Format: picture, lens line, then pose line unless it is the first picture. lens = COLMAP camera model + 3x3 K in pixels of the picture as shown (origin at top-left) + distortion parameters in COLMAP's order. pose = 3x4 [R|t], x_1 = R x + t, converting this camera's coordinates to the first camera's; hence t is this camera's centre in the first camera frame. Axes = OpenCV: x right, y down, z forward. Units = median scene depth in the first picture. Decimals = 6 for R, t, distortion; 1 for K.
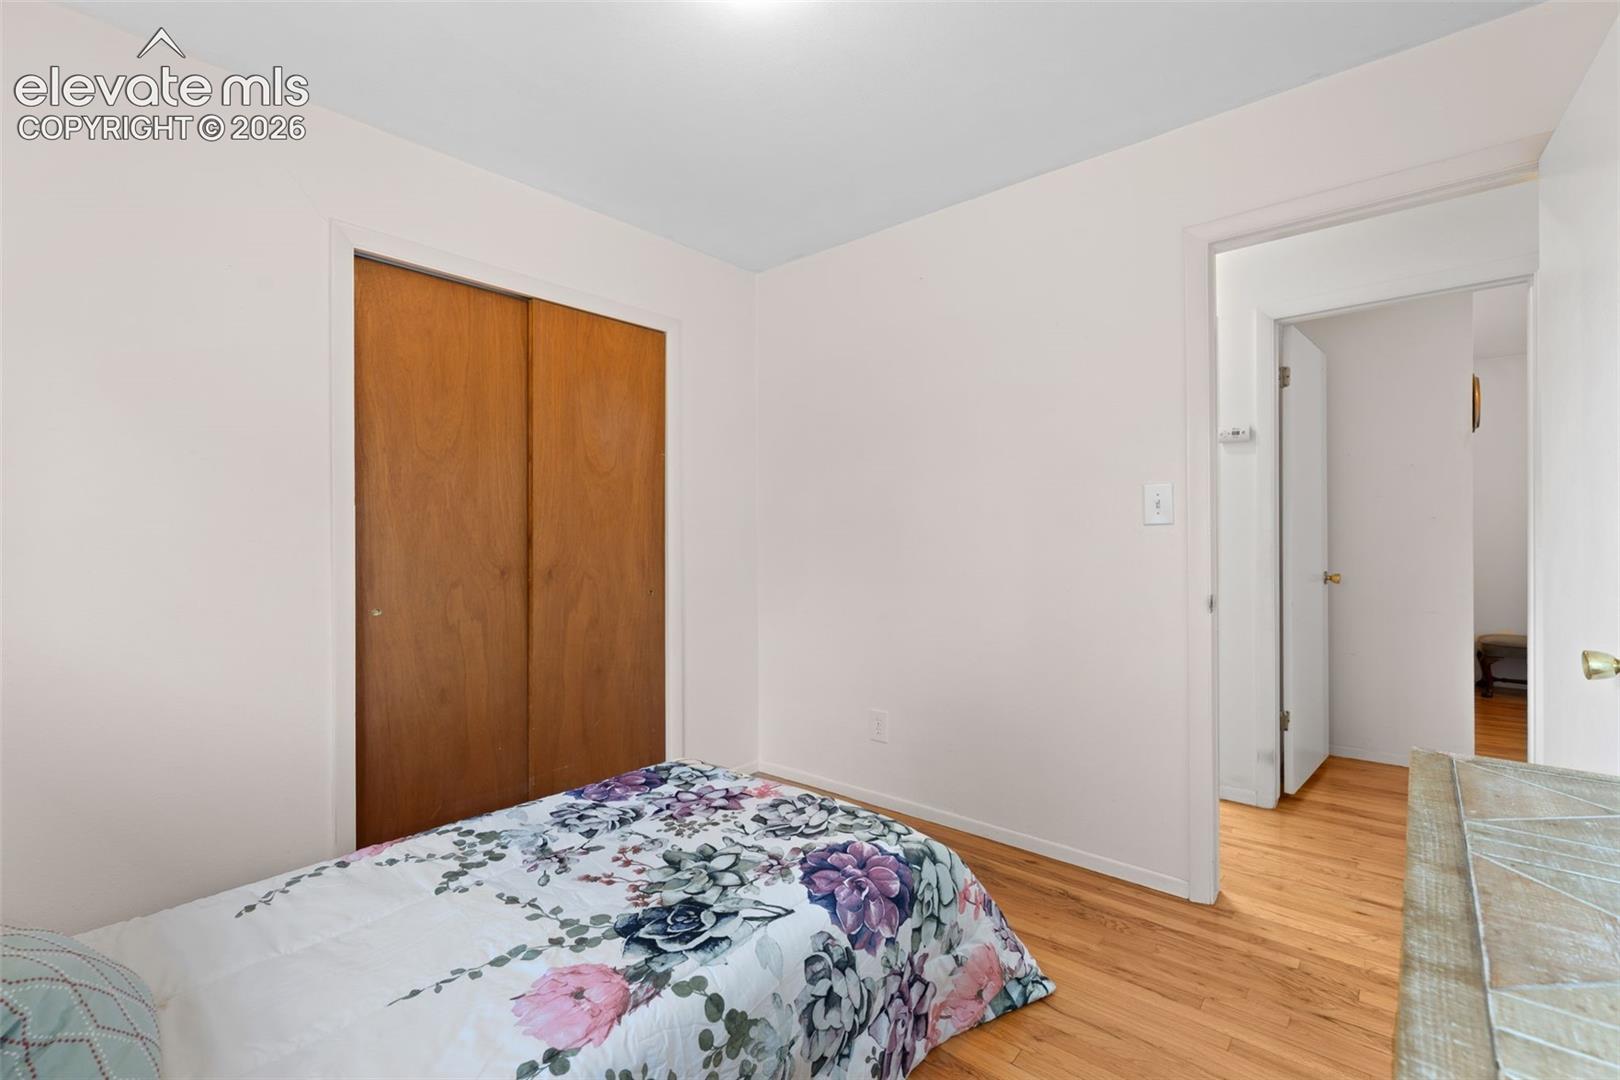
lens RADIAL K [[693.6, 0, 795.3], [0, 693.6, 532.9], [0, 0, 1]] dist [0.000136, -0.000134]
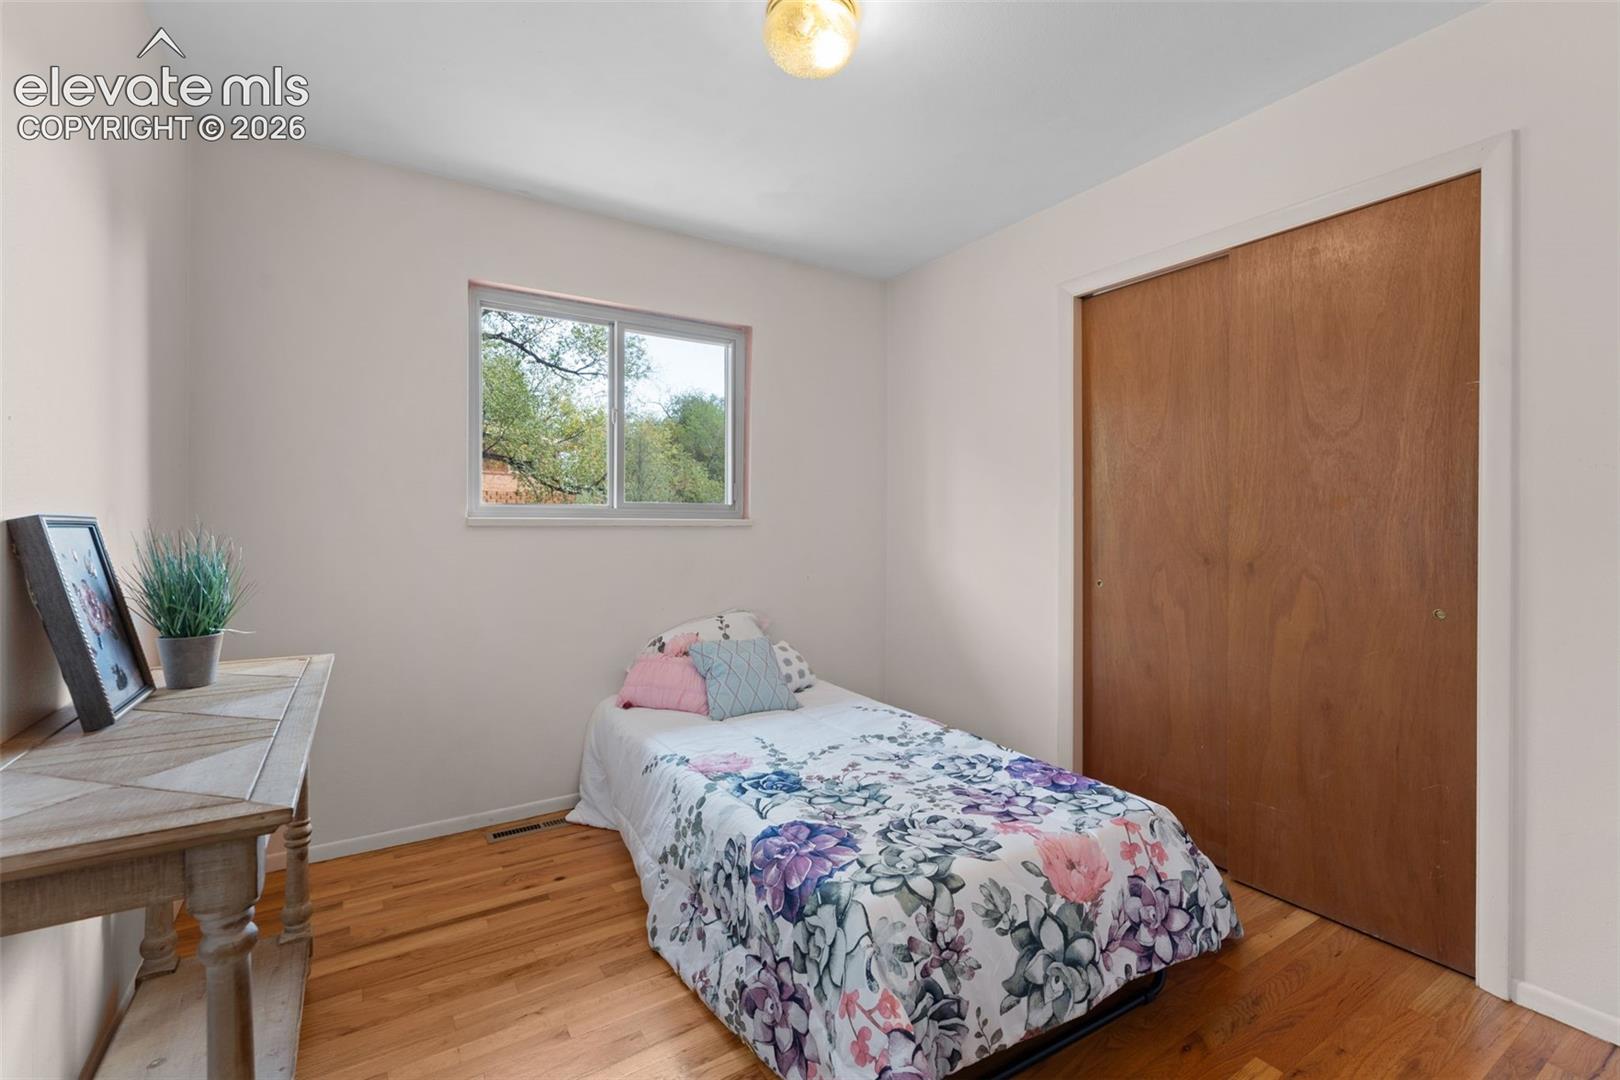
lens RADIAL K [[695.6, 0, 814.6], [0, 695.6, 515.0], [0, 0, 1]] dist [-0.000128, -0.000250]
pose [[-0.261658, -0.003551, -0.965154, 0.981044], [0.005101, 0.999974, -0.005063, -0.003161], [0.965147, -0.006248, -0.261633, 1.163772]]
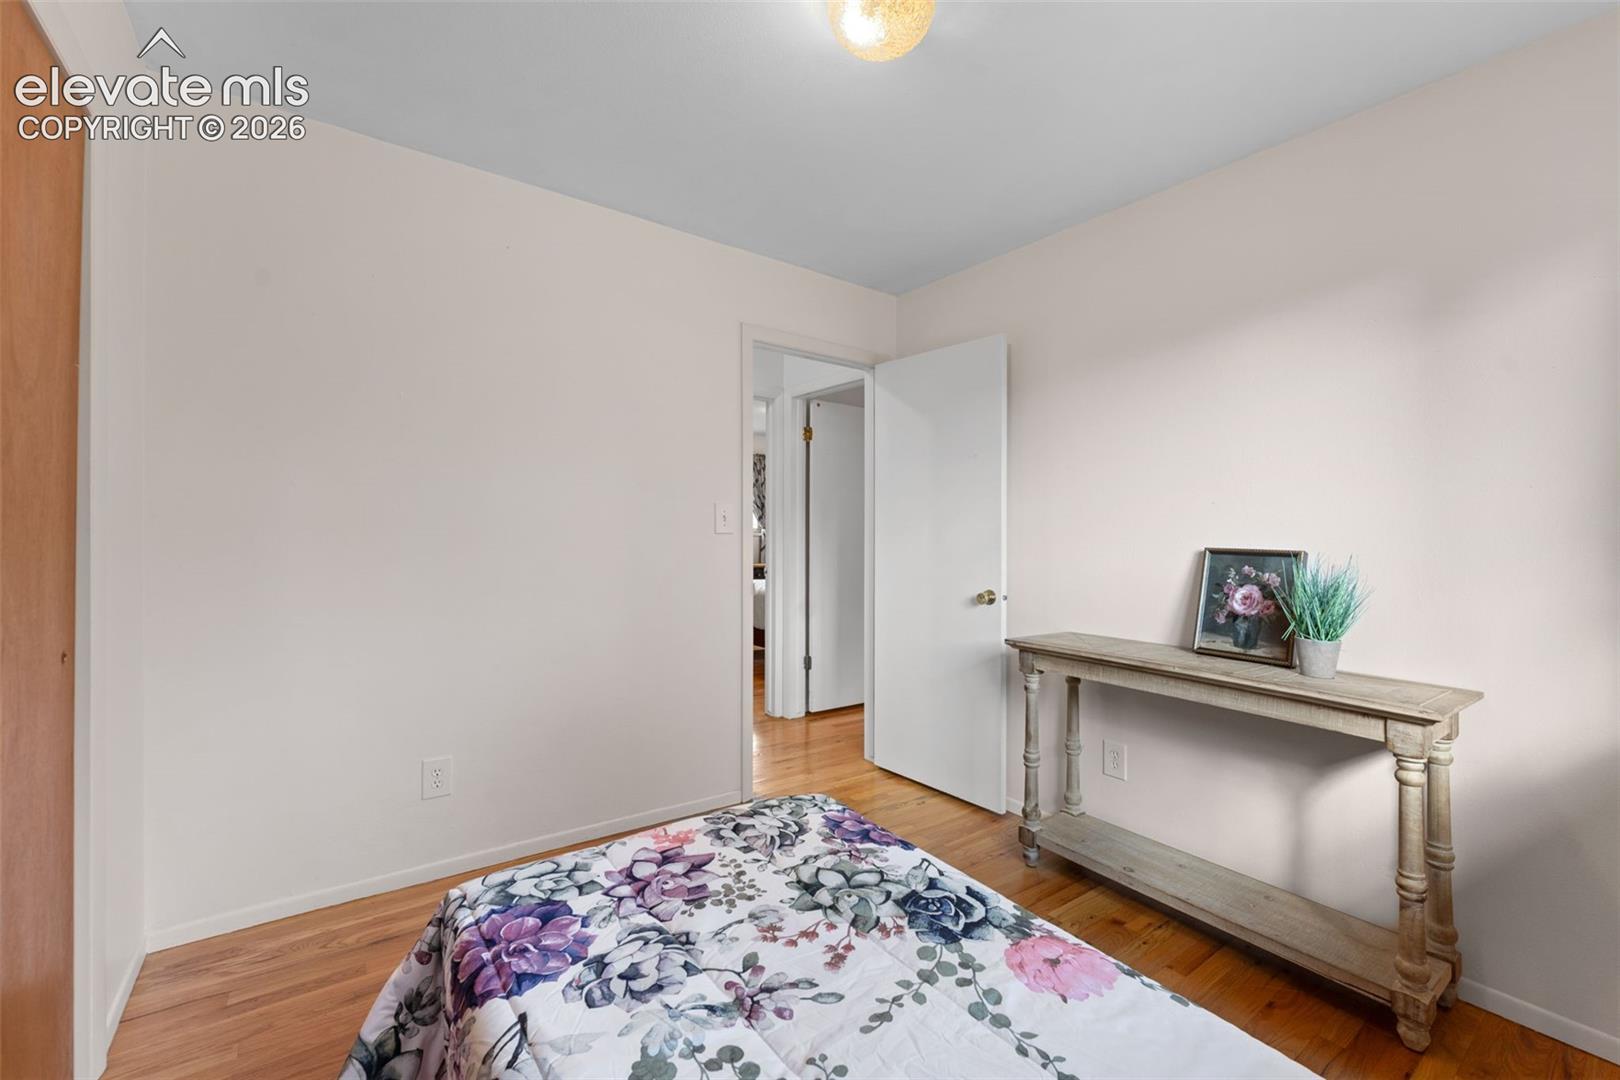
lens RADIAL K [[679.1, 0, 796.1], [0, 679.1, 534.3], [0, 0, 1]] dist [-0.003148, -0.000406]
pose [[0.227679, 0.010420, 0.973681, -0.998439], [-0.025028, 0.999675, -0.004846, -0.012159], [-0.973415, -0.023266, 0.227865, 0.782691]]
